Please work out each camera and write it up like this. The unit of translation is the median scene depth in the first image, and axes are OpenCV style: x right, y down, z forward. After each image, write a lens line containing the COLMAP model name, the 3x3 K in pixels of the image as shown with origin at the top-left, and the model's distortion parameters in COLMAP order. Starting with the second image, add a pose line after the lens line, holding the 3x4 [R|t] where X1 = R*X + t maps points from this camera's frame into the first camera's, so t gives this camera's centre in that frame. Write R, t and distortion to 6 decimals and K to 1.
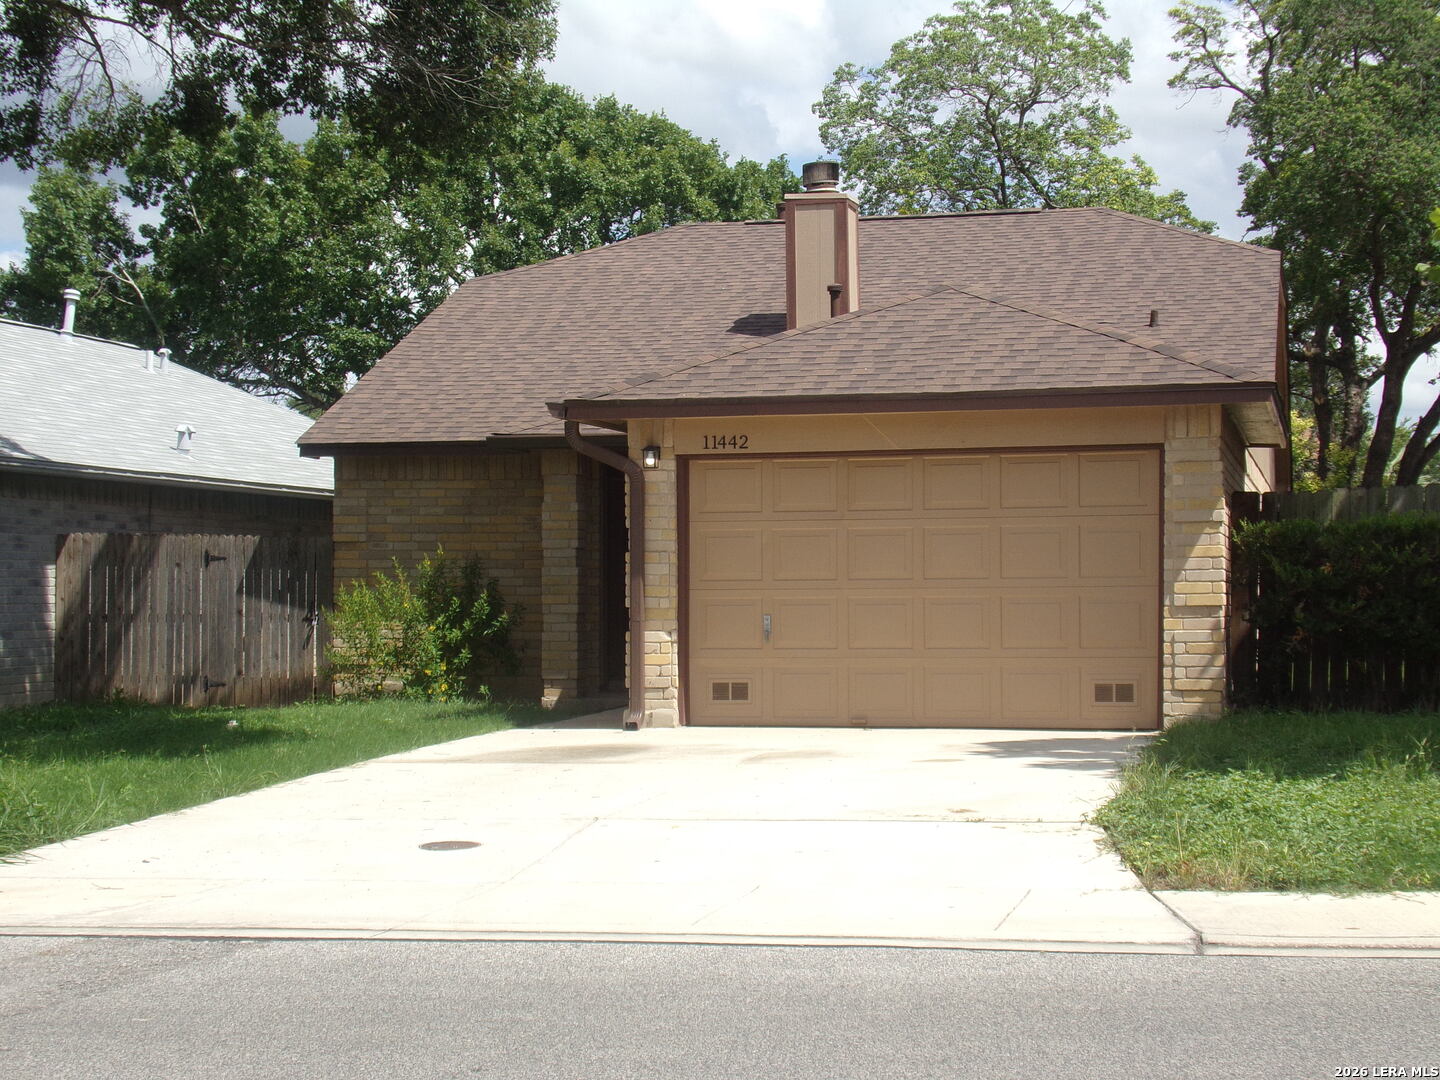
lens RADIAL K [[667.1, 0, 720.0], [0, 667.1, 540.0], [0, 0, 1]] dist [0.009083, -0.001221]
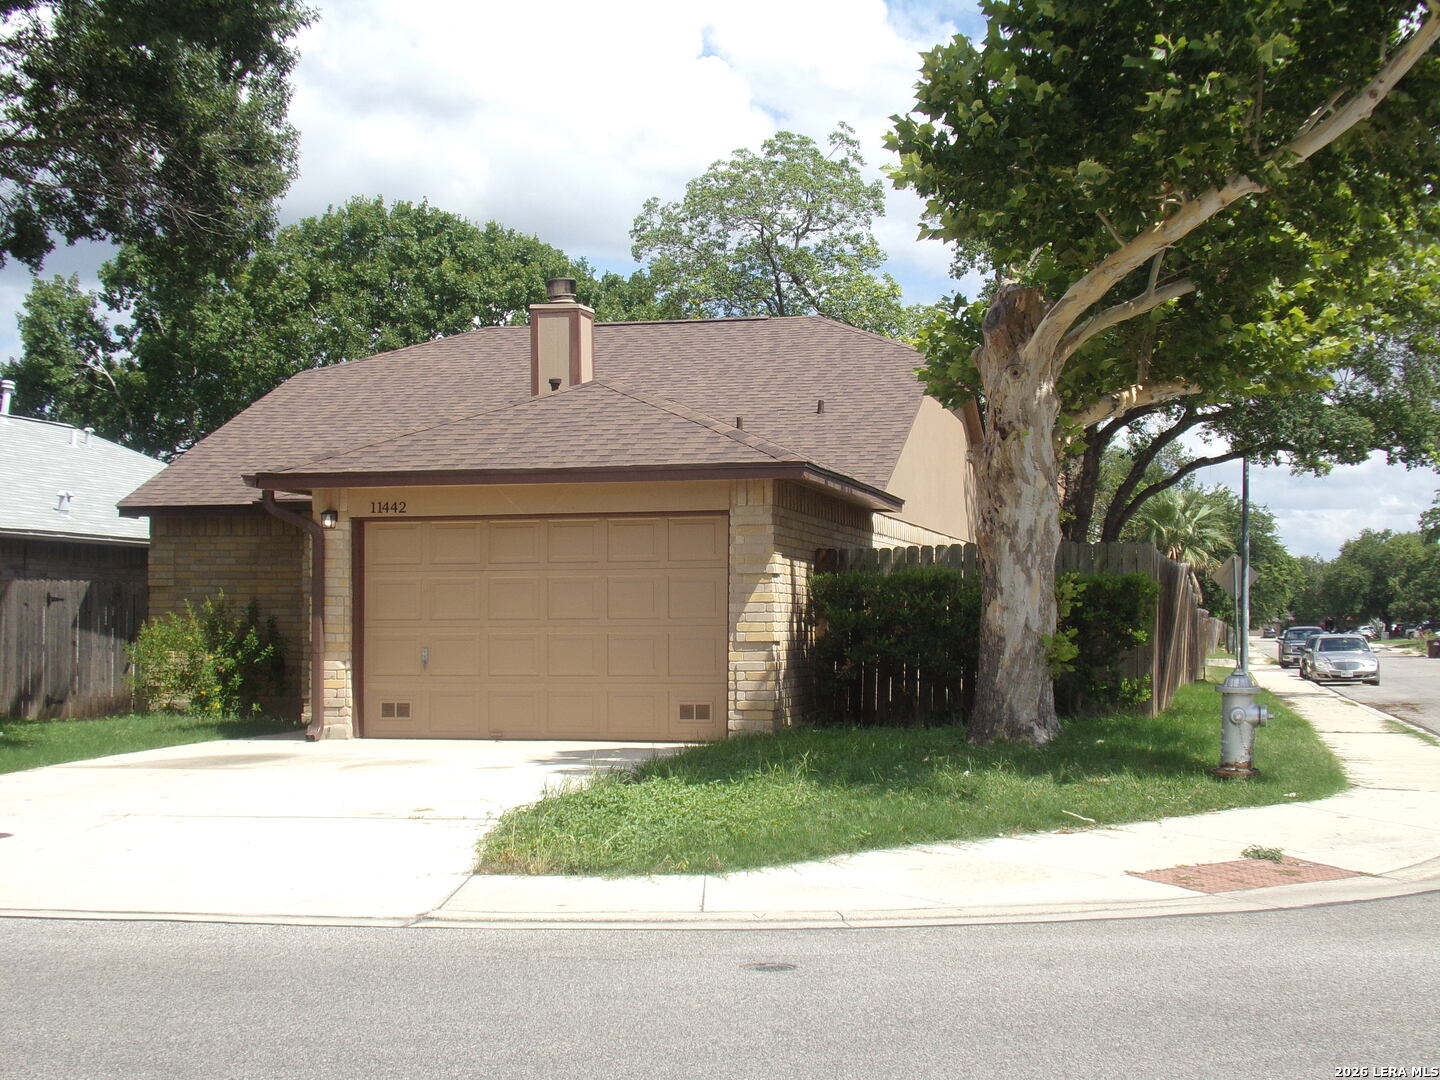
lens RADIAL K [[548.3, 0, 720.1], [0, 548.3, 577.8], [0, 0, 1]] dist [-0.000724, -0.000011]
pose [[0.999995, 0.002783, 0.001176, 0.497129], [-0.002777, 0.999983, -0.005119, -0.010801], [-0.001190, 0.005116, 0.999986, -0.008644]]
